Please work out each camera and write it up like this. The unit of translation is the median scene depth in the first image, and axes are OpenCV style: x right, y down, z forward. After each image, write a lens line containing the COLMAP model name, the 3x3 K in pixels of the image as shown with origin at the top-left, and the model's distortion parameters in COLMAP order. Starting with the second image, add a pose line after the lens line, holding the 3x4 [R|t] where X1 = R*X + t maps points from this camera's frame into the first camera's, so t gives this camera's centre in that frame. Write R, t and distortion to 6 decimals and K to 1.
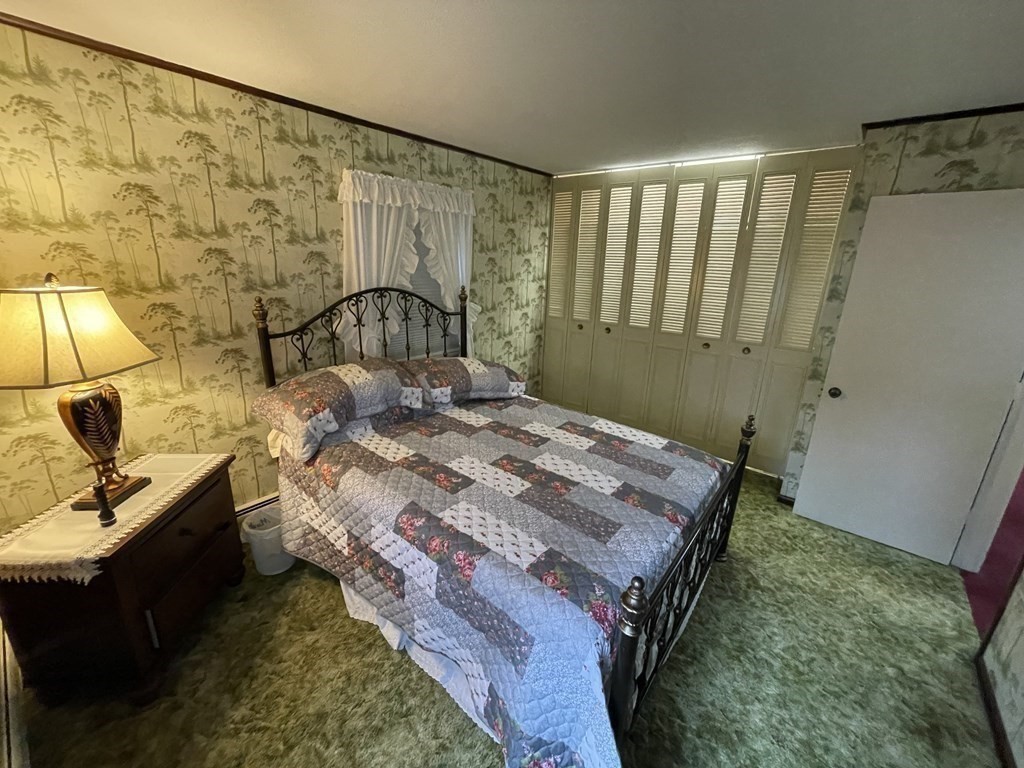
lens RADIAL K [[415.2, 0, 511.5], [0, 415.2, 379.0], [0, 0, 1]] dist [-0.000935, 0.000115]
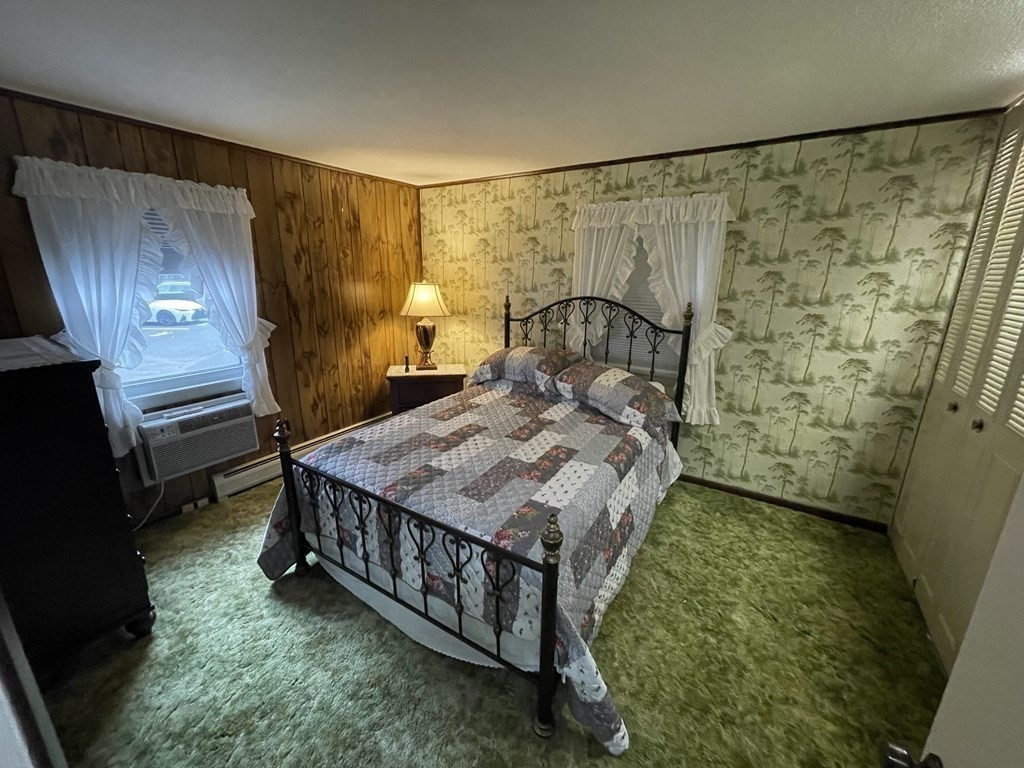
lens RADIAL K [[415.2, 0, 511.0], [0, 415.2, 382.8], [0, 0, 1]] dist [-0.000935, 0.000115]
pose [[0.111950, 0.231658, -0.966334, 0.873495], [-0.286920, 0.938565, 0.191761, -0.148547], [0.951391, 0.255793, 0.171540, 0.628688]]
